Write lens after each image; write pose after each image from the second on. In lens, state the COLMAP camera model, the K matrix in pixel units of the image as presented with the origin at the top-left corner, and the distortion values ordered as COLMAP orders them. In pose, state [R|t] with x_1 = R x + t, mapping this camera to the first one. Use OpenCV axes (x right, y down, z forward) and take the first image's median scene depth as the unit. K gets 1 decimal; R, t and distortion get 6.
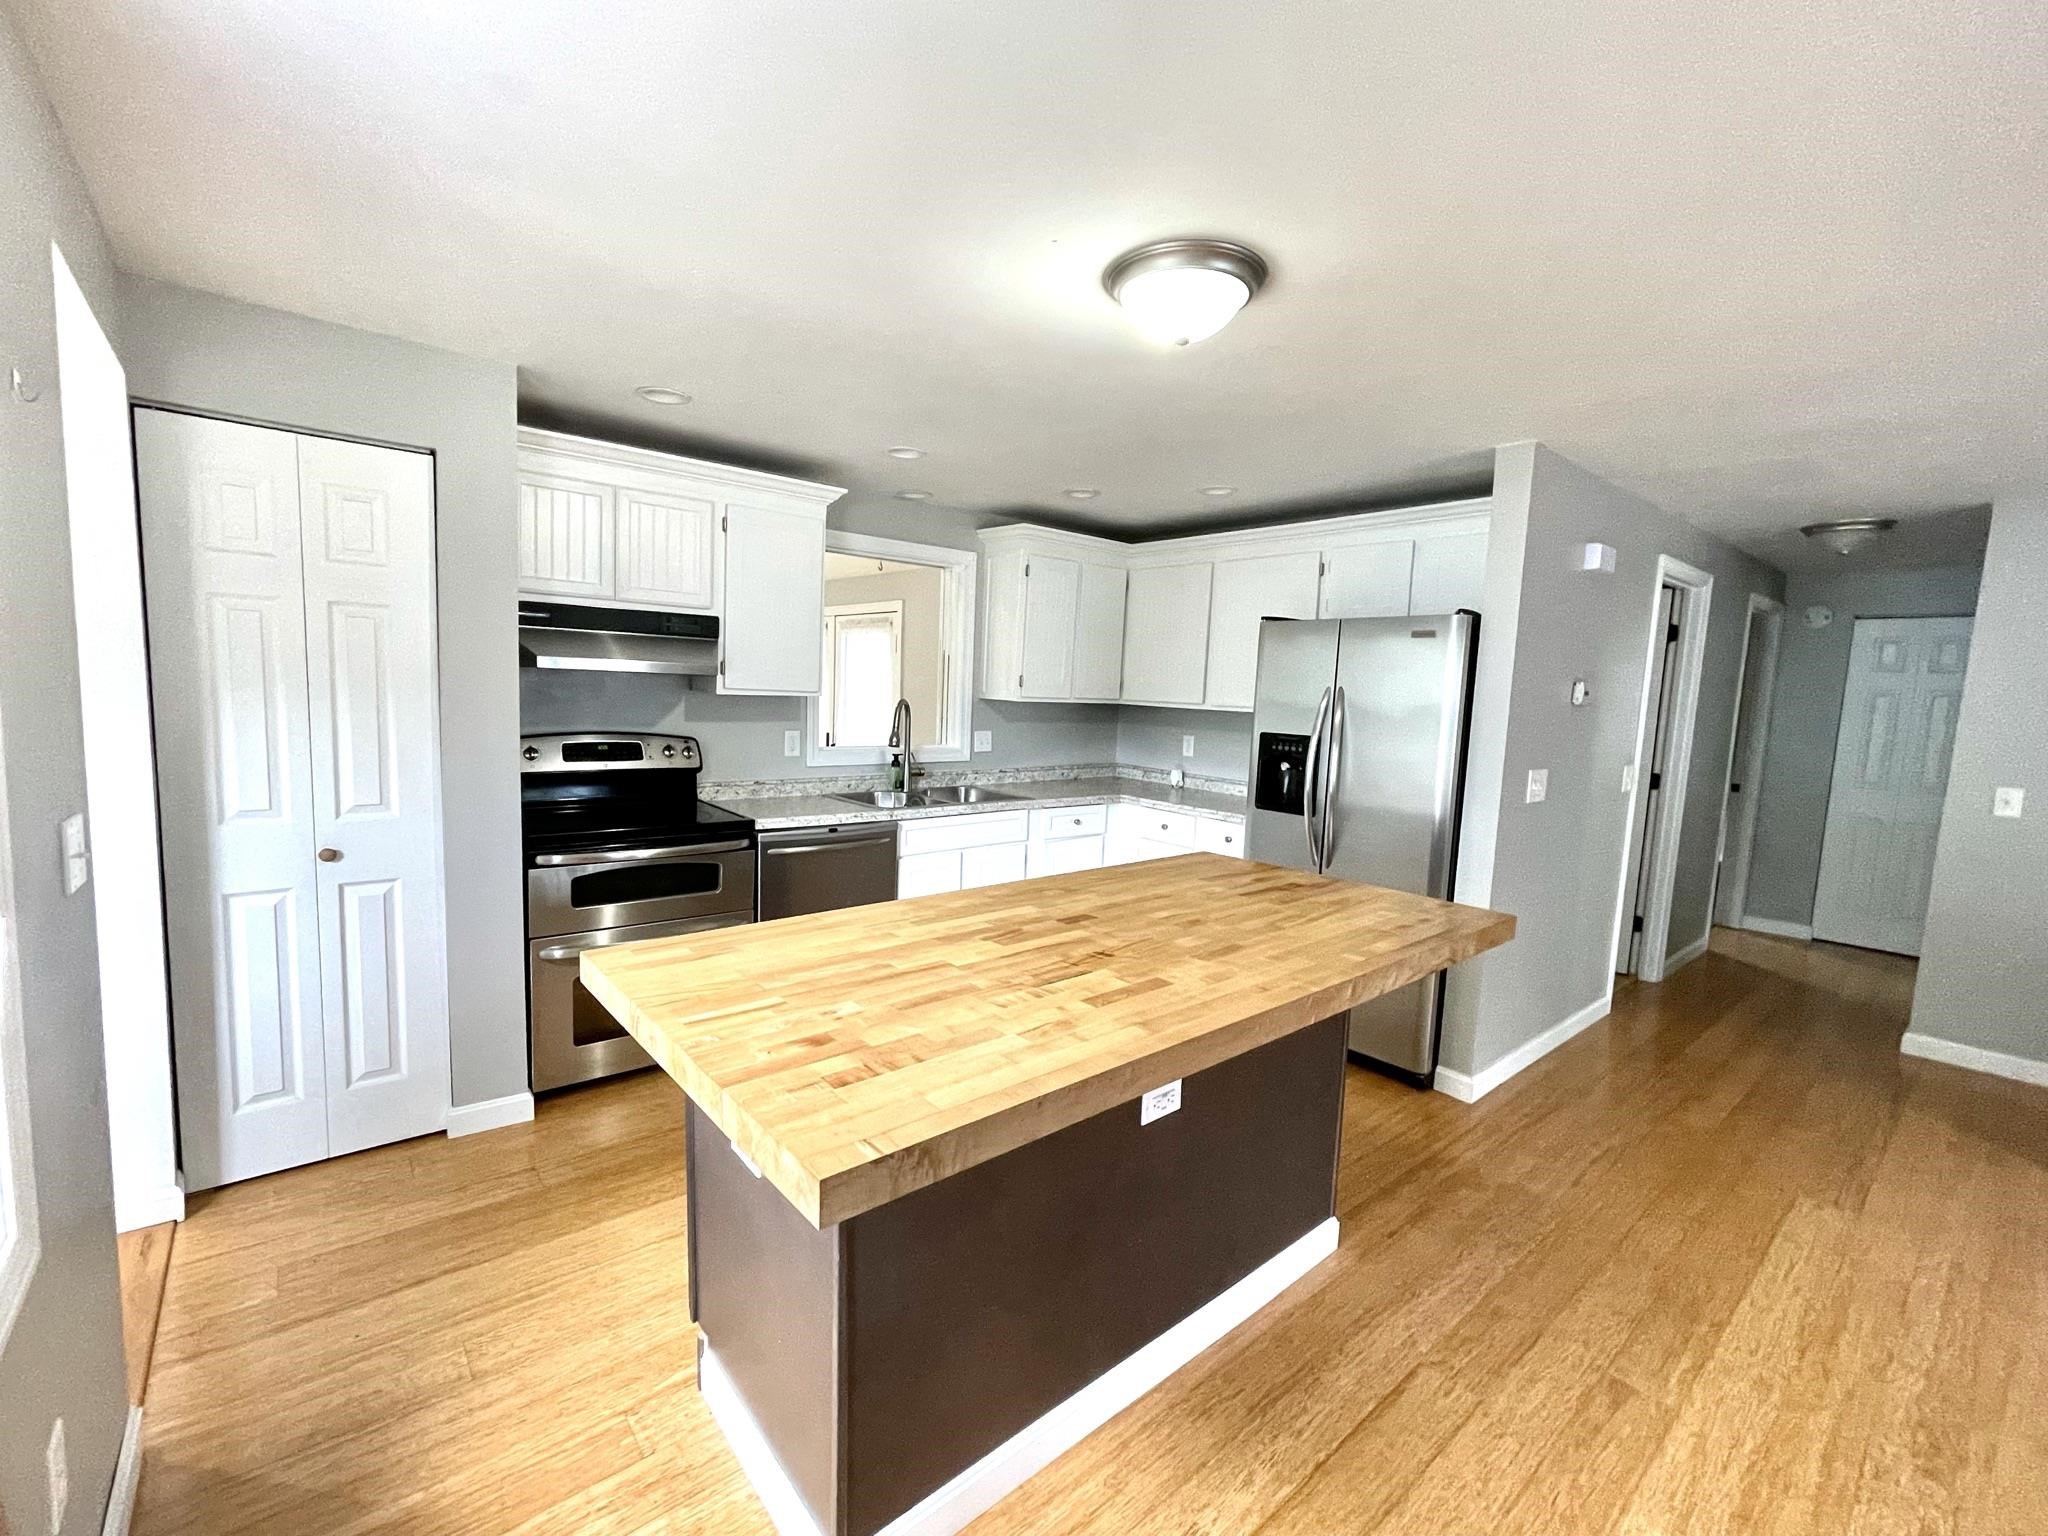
lens RADIAL K [[880.3, 0, 1024.0], [0, 880.3, 768.0], [0, 0, 1]] dist [-0.020235, 0.000032]
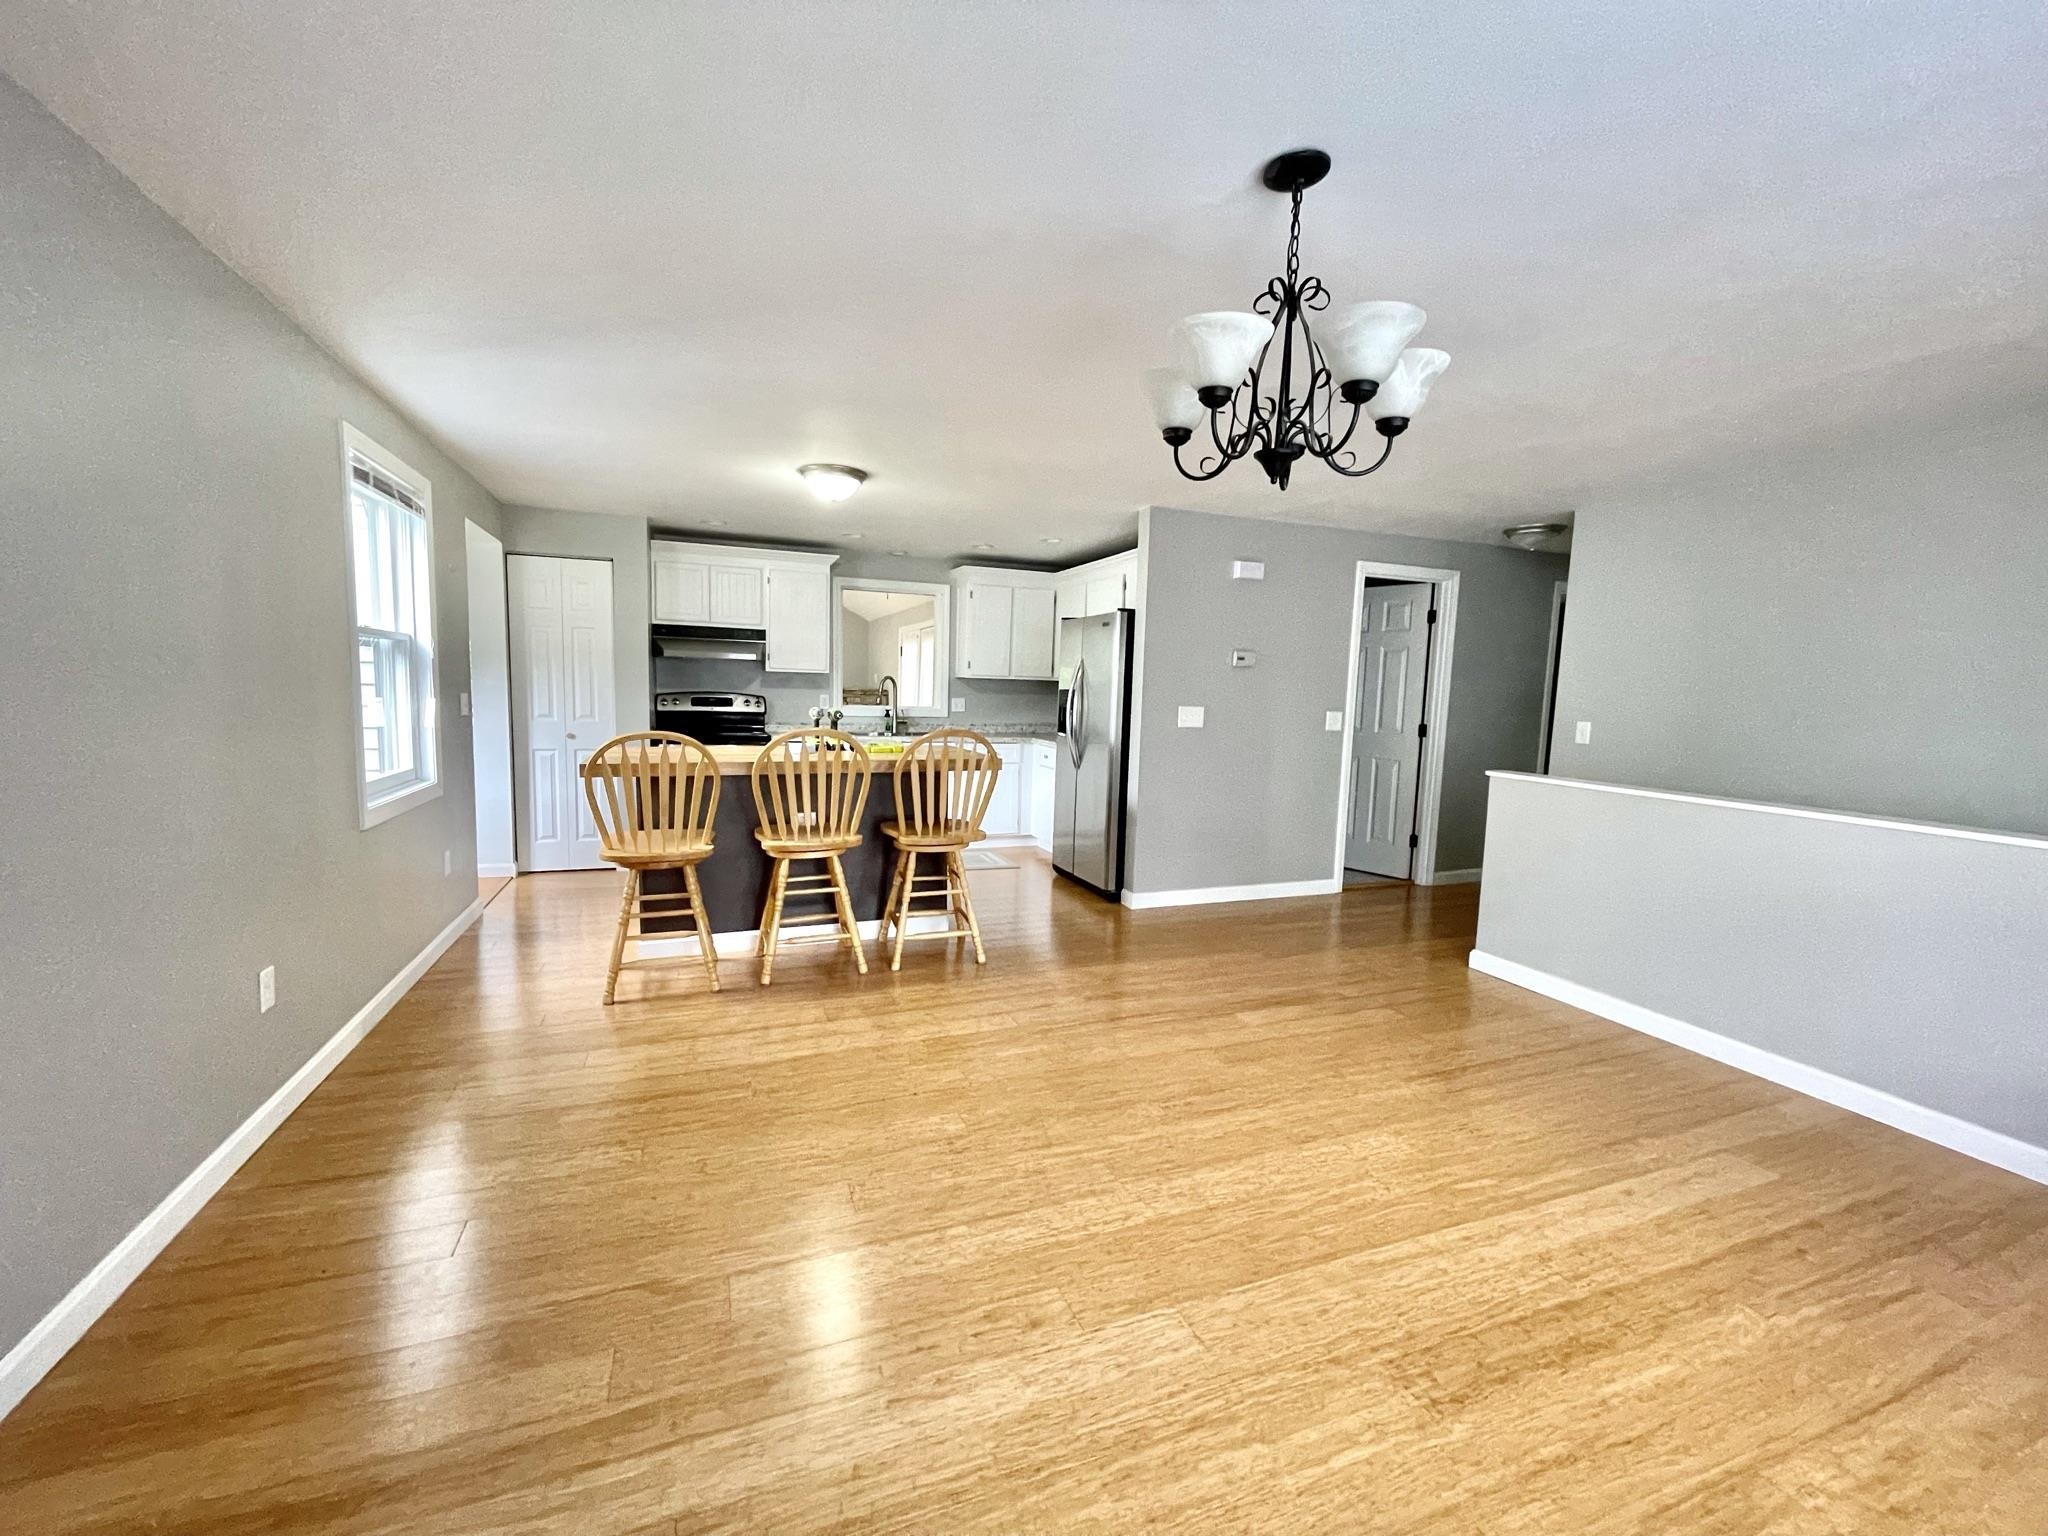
lens RADIAL K [[880.3, 0, 1024.0], [0, 880.3, 768.0], [0, 0, 1]] dist [-0.020235, 0.000032]
pose [[0.941917, 0.016903, -0.335421, 0.781133], [-0.022790, 0.999647, -0.013622, 0.132043], [0.335073, 0.020475, 0.941970, -0.556612]]
